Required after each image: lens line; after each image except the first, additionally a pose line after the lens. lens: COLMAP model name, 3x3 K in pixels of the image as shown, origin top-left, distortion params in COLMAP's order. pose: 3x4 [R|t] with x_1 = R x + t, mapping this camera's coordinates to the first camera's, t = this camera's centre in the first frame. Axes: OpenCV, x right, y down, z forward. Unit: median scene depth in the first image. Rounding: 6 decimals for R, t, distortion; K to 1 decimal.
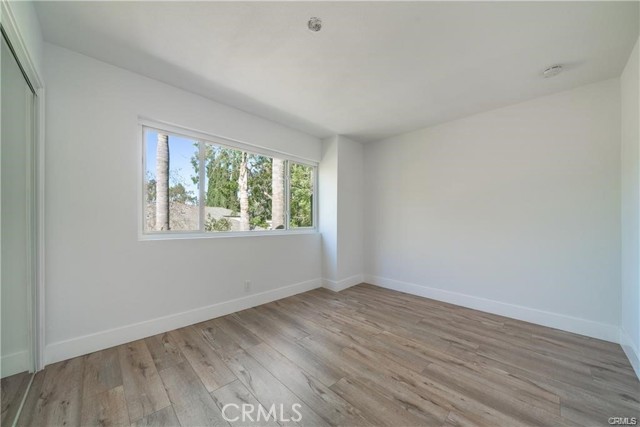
lens RADIAL K [[225.1, 0, 320.7], [0, 225.1, 216.8], [0, 0, 1]] dist [-0.001741, -0.000105]
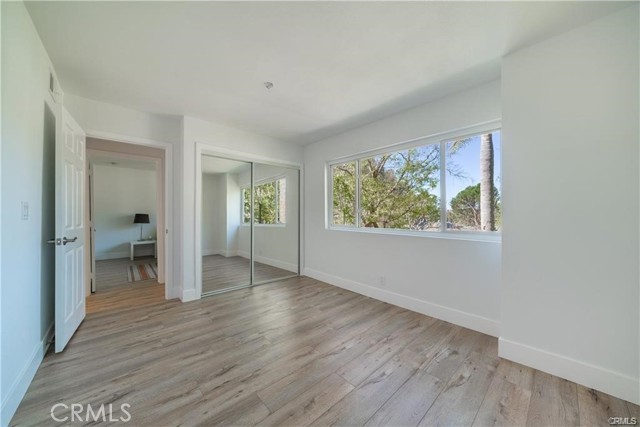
lens RADIAL K [[225.1, 0, 320.7], [0, 225.1, 215.5], [0, 0, 1]] dist [-0.001741, -0.000105]
pose [[-0.030922, -0.007503, -0.999494, 0.839091], [0.003098, 0.999966, -0.007602, 0.008602], [0.999517, -0.003332, -0.030898, 0.818019]]
